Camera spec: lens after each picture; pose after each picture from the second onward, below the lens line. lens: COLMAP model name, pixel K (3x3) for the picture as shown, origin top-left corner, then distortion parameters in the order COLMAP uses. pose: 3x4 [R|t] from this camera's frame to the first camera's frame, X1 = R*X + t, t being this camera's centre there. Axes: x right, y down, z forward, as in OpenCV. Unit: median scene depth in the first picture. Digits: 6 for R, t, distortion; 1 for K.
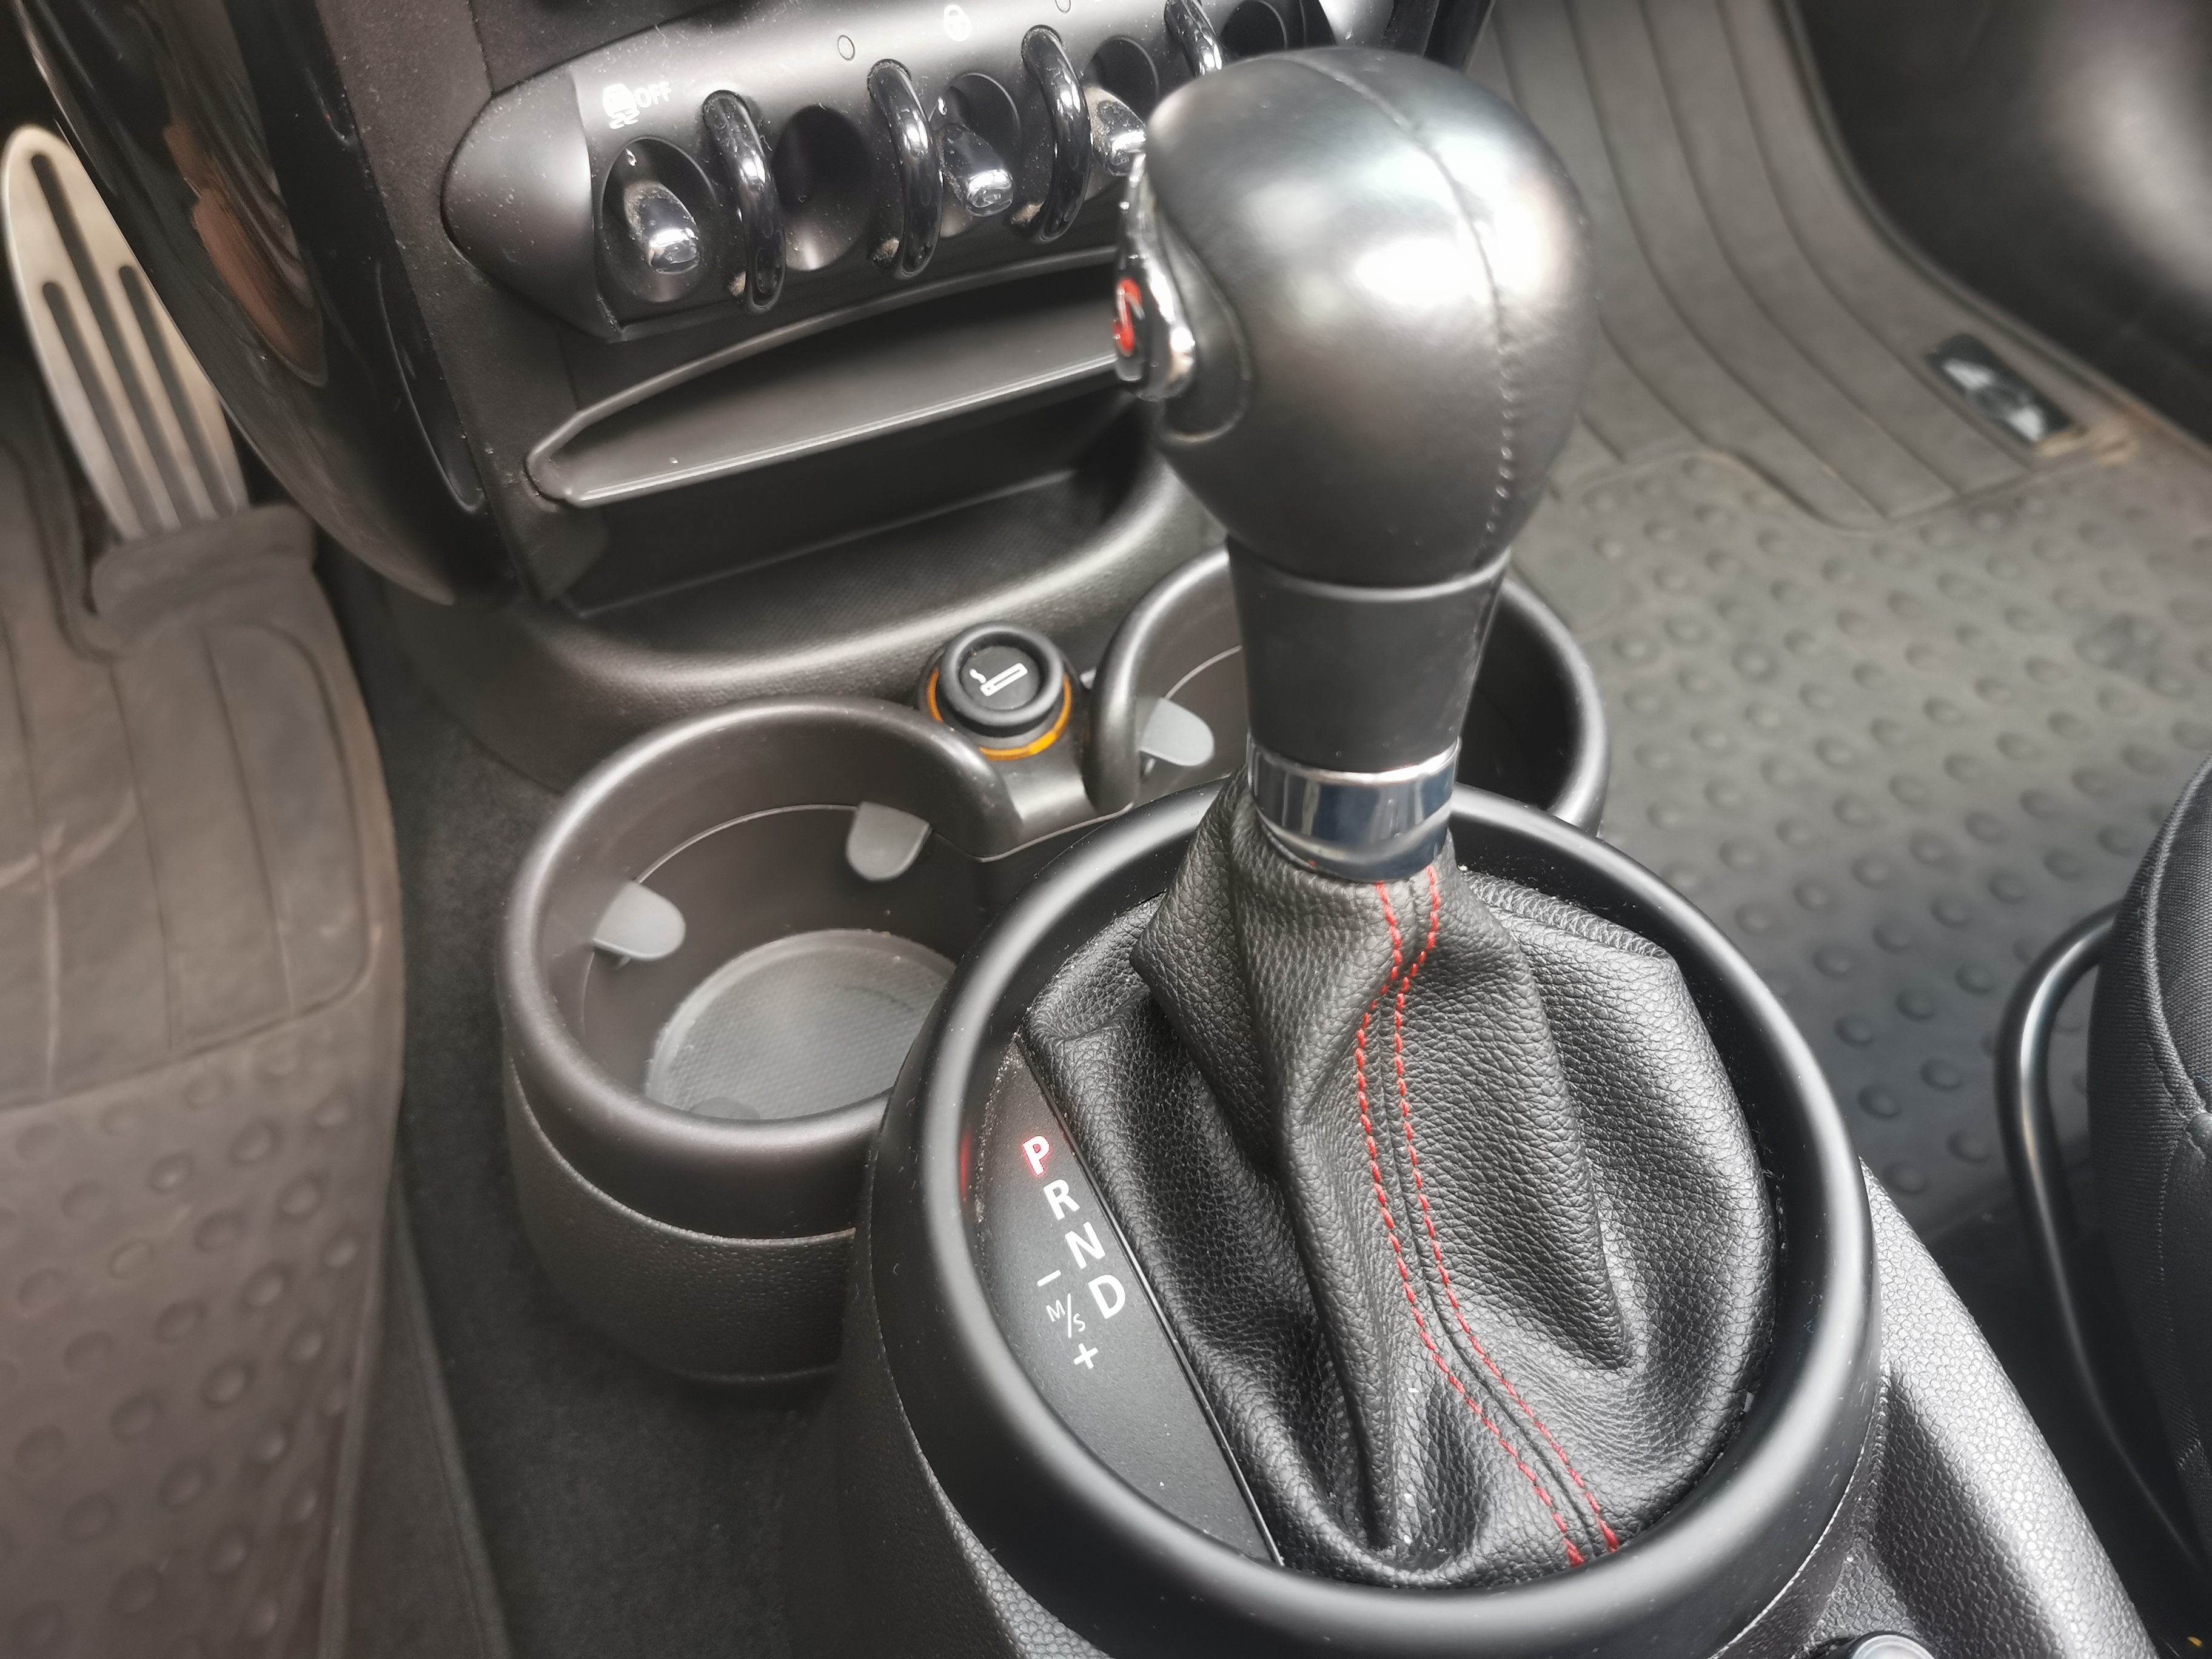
lens RADIAL K [[1696.8, 0, 1106.0], [0, 1696.8, 829.5], [0, 0, 1]] dist [-0.044345, -0.002585]
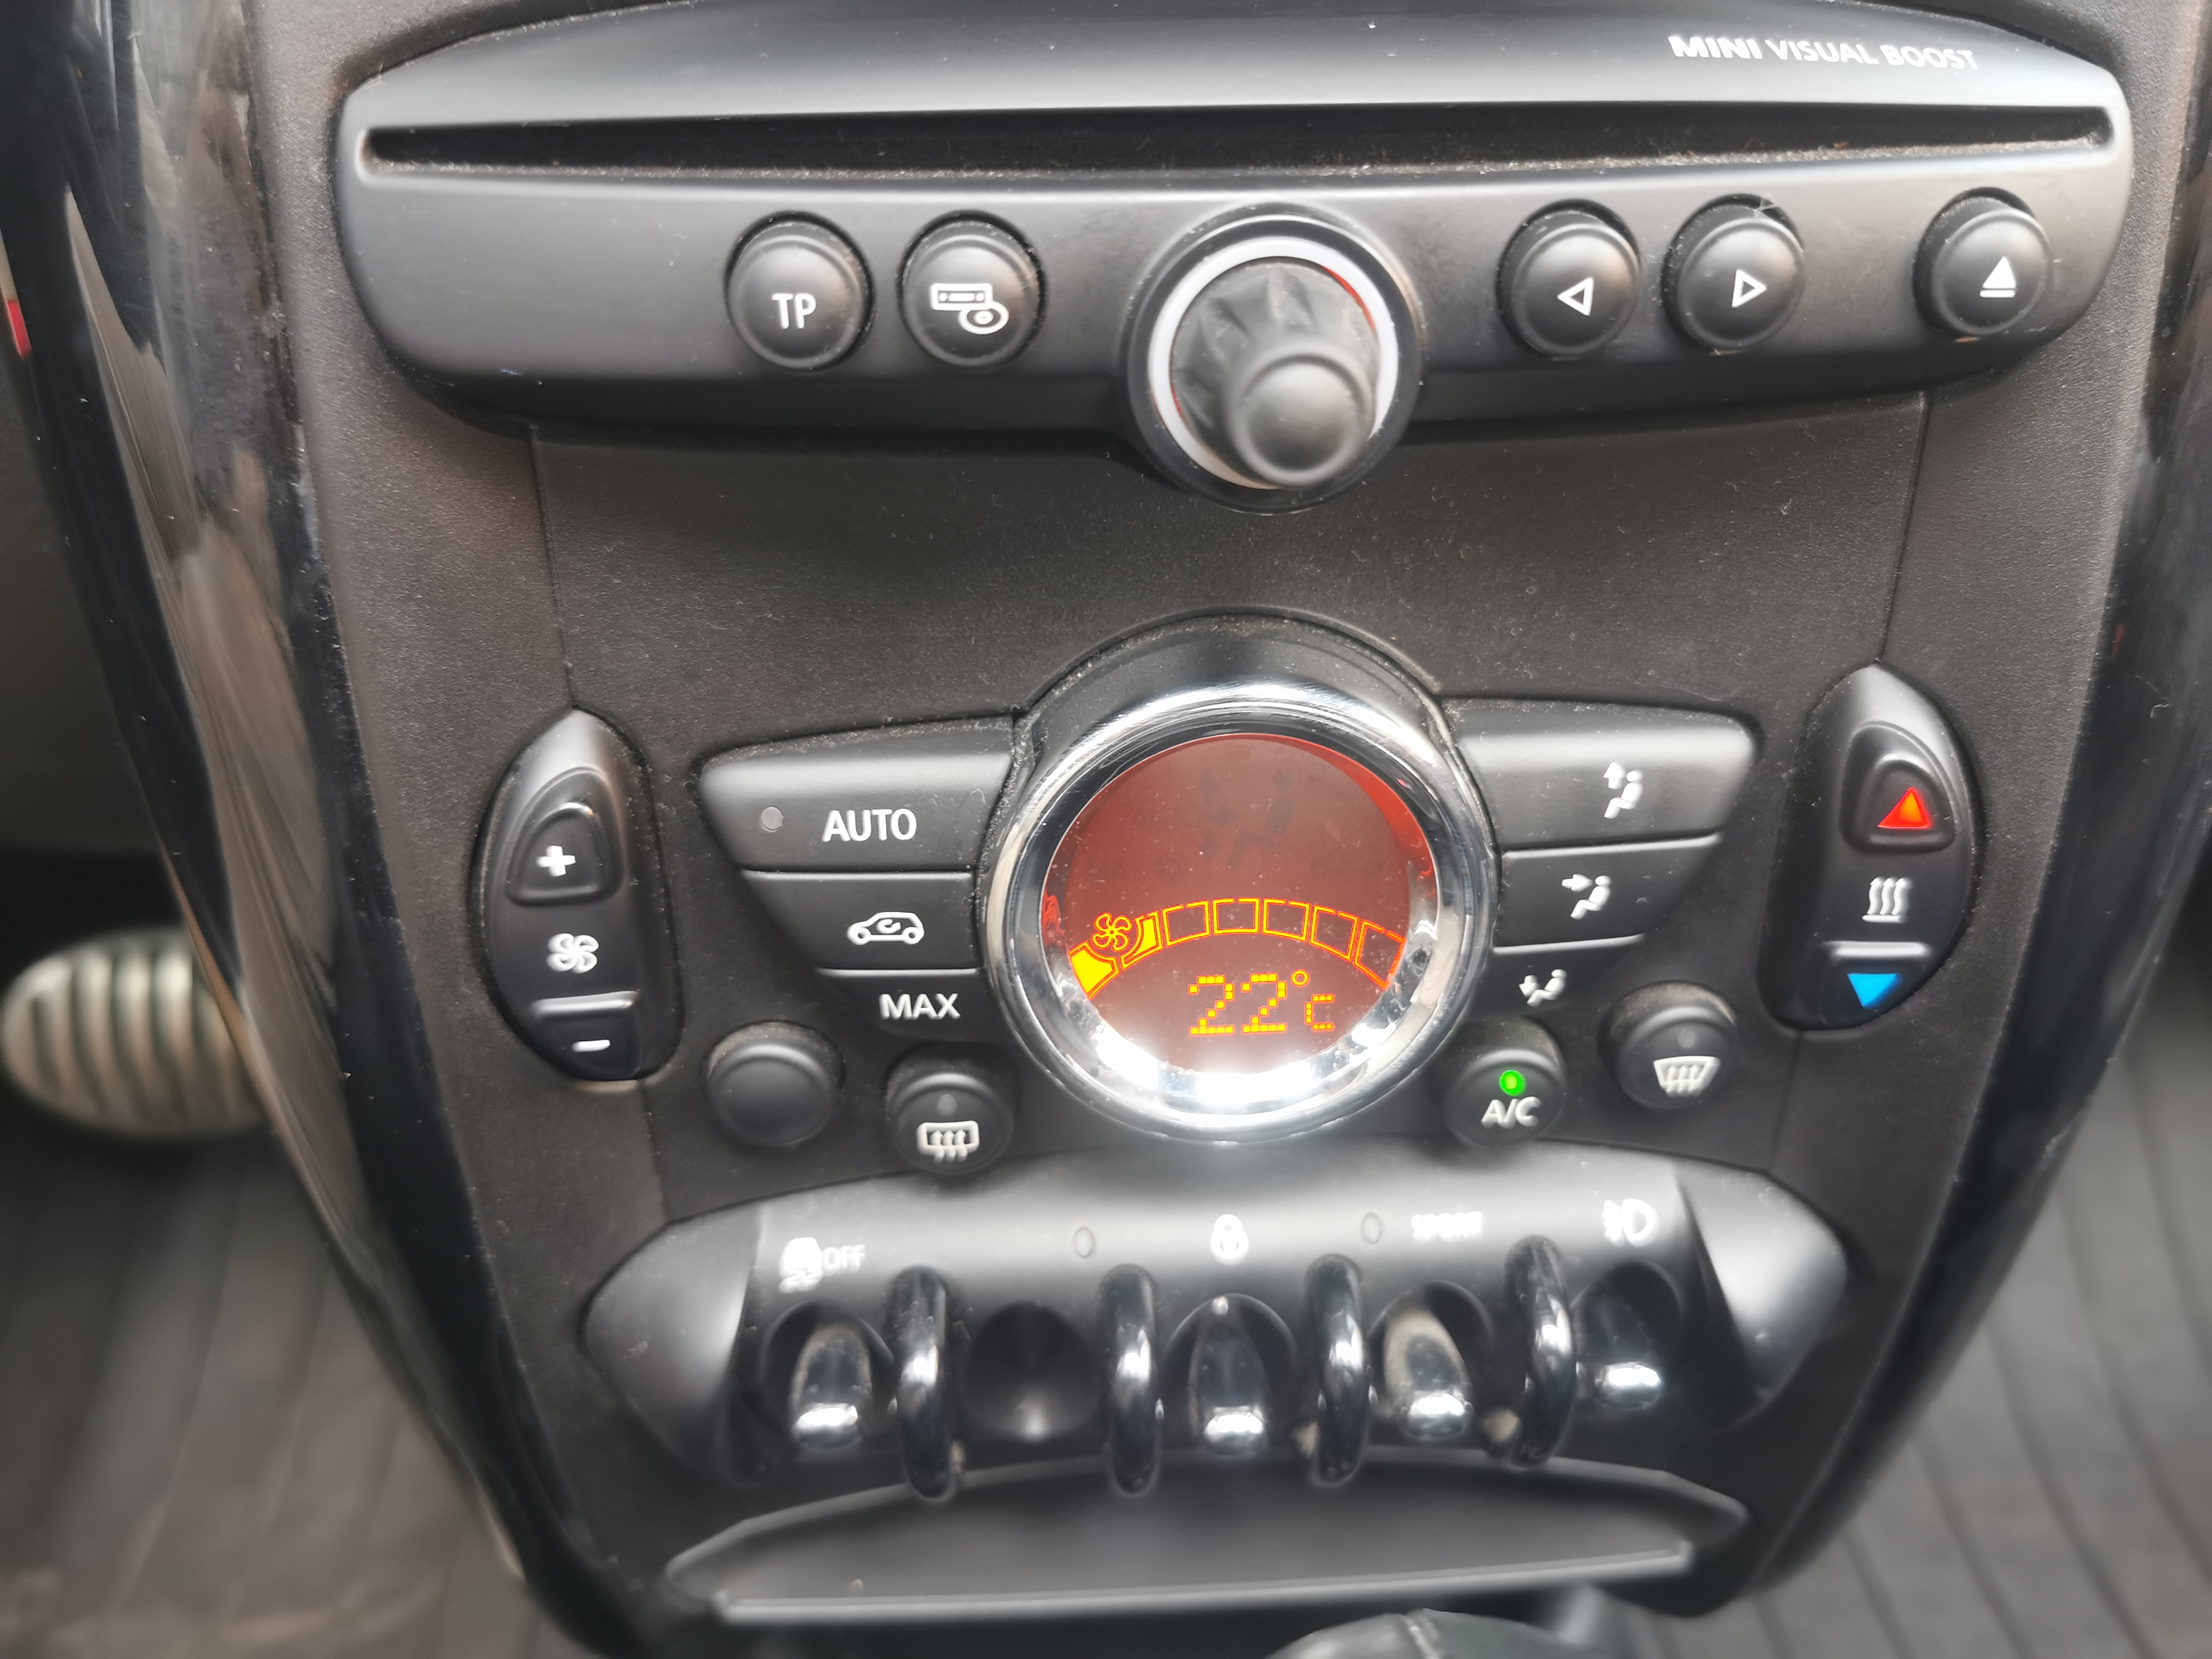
lens RADIAL K [[1696.8, 0, 1106.0], [0, 1696.8, 829.5], [0, 0, 1]] dist [-0.044345, -0.002585]
pose [[0.925367, 0.142001, -0.351470, 0.081572], [-0.281716, 0.877996, -0.386987, -0.226454], [0.253637, 0.457120, 0.852473, 0.141160]]
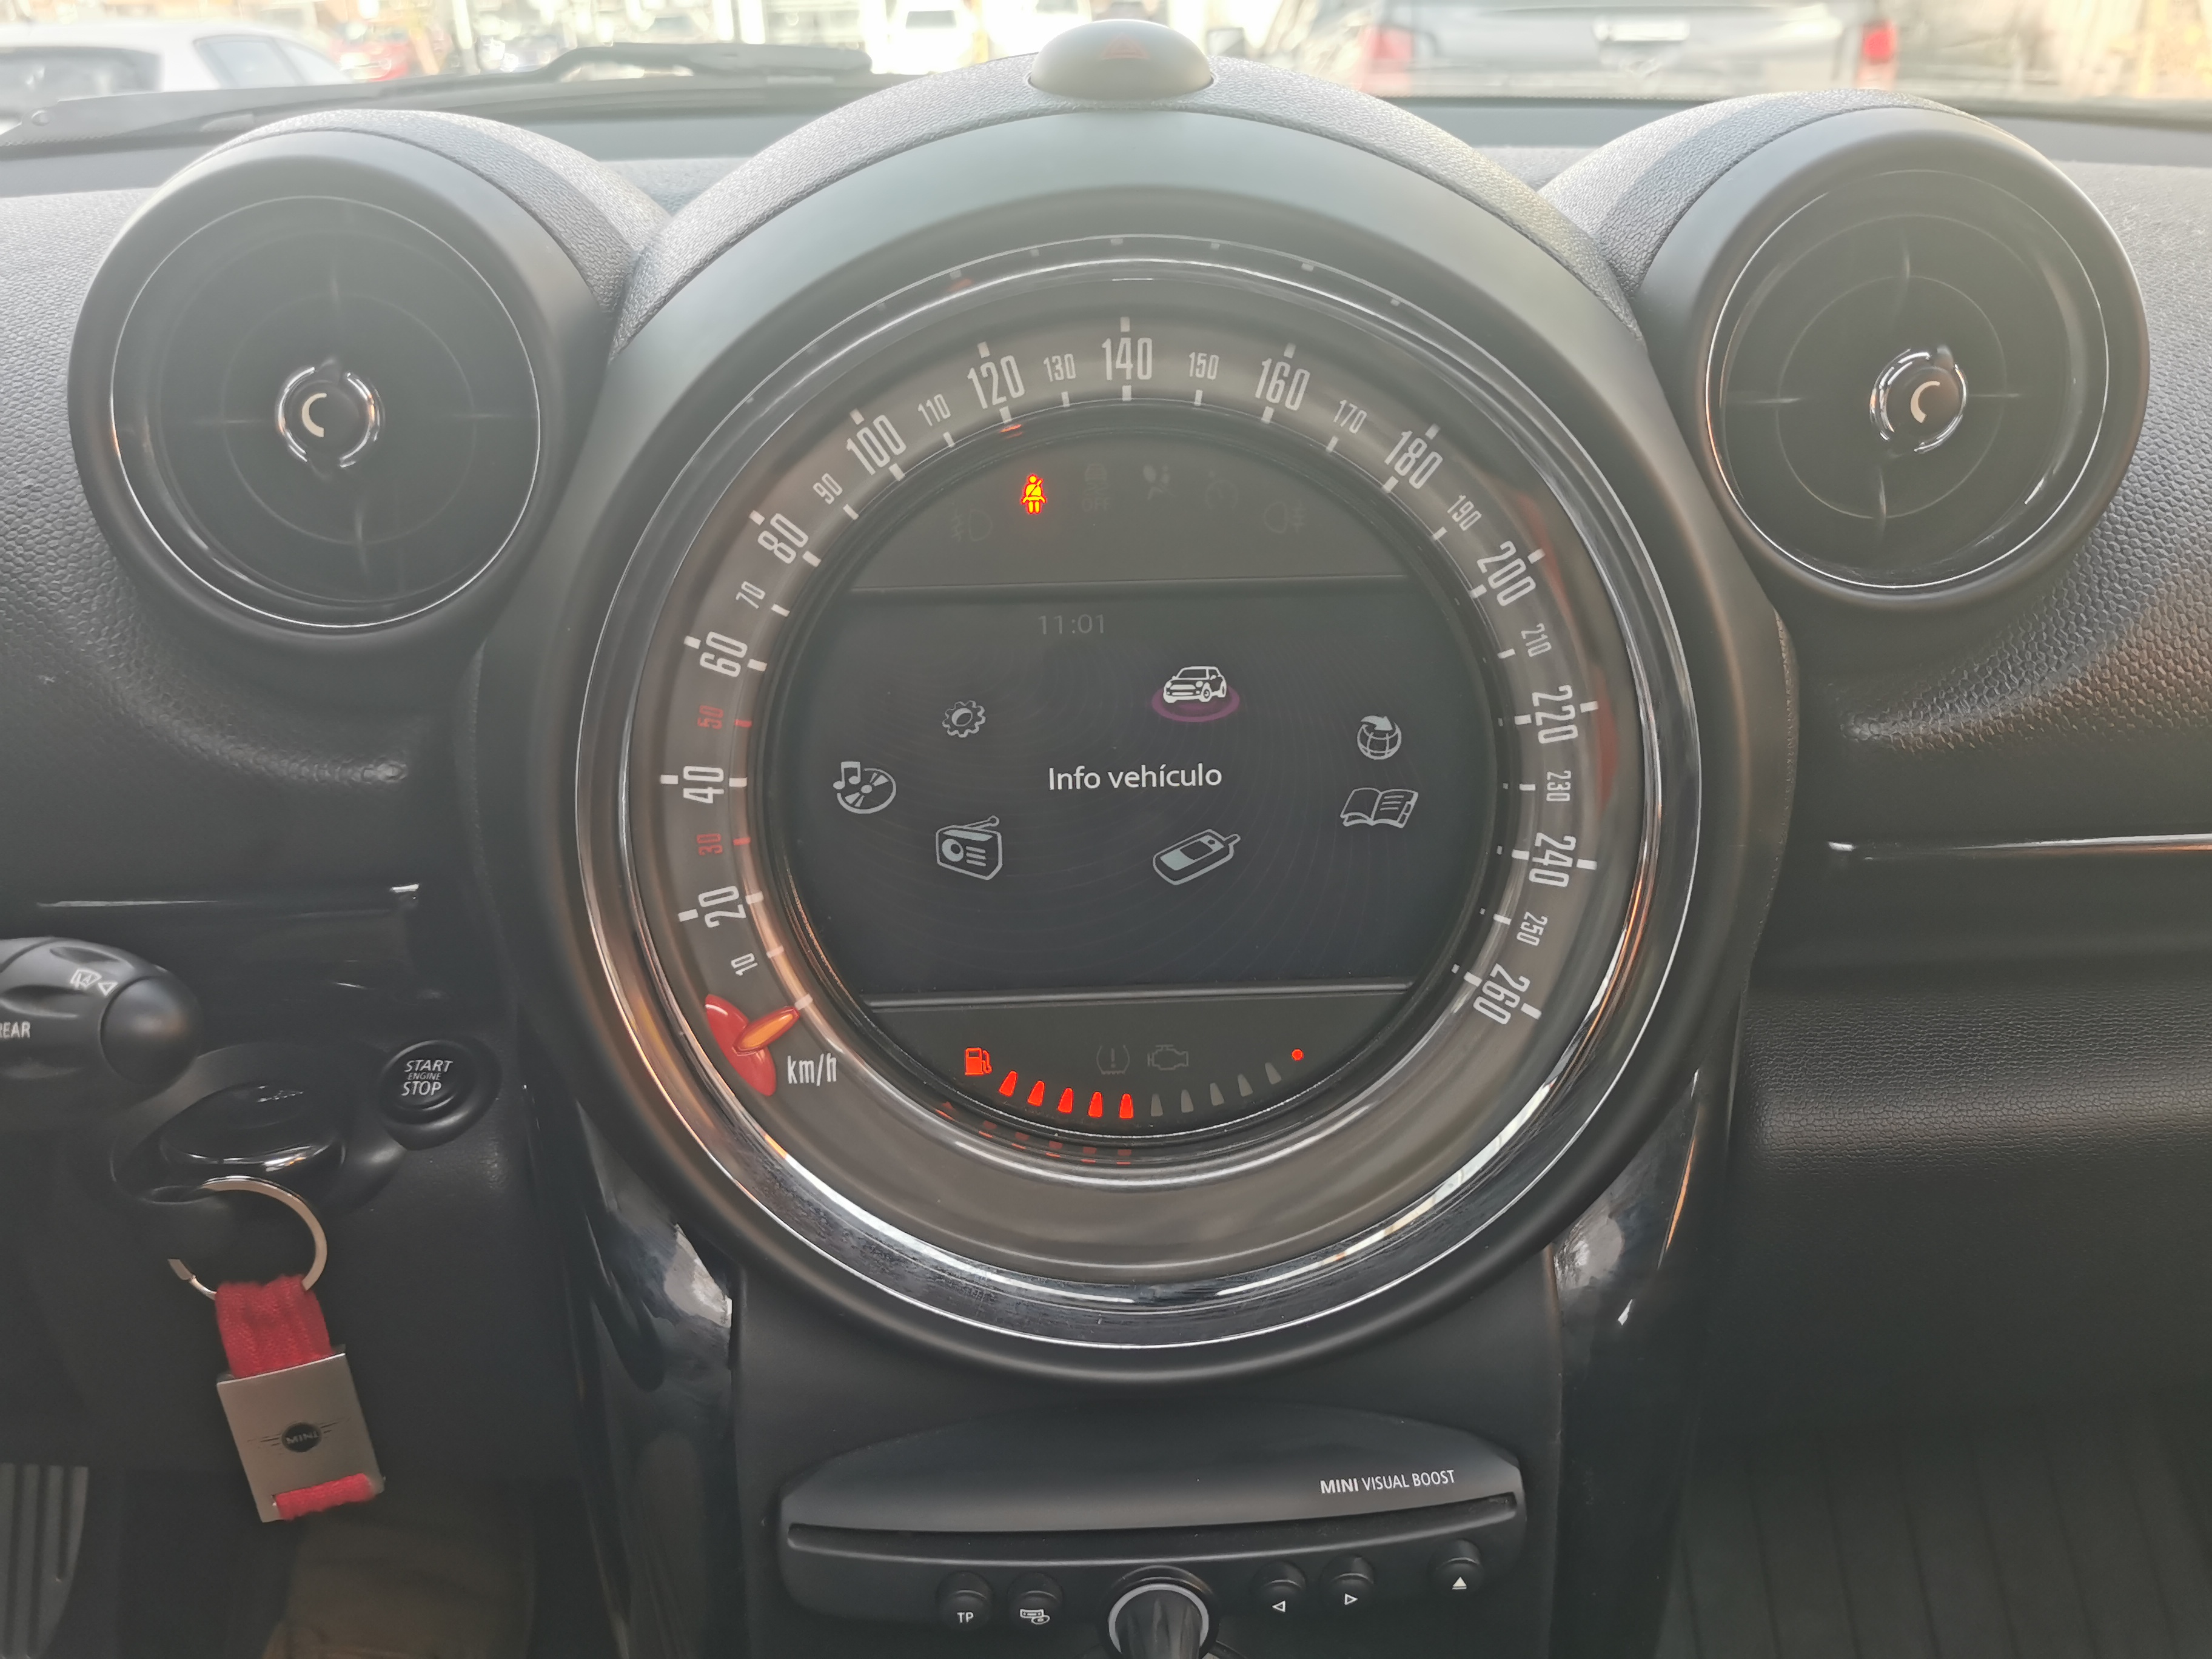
lens RADIAL K [[1693.3, 0, 1144.3], [0, 1693.3, 837.4], [0, 0, 1]] dist [0.016555, 0.003749]
pose [[0.925853, 0.124881, -0.356654, 0.248412], [-0.285717, 0.849032, -0.444421, -0.436500], [0.247311, 0.513371, 0.821759, -0.600478]]
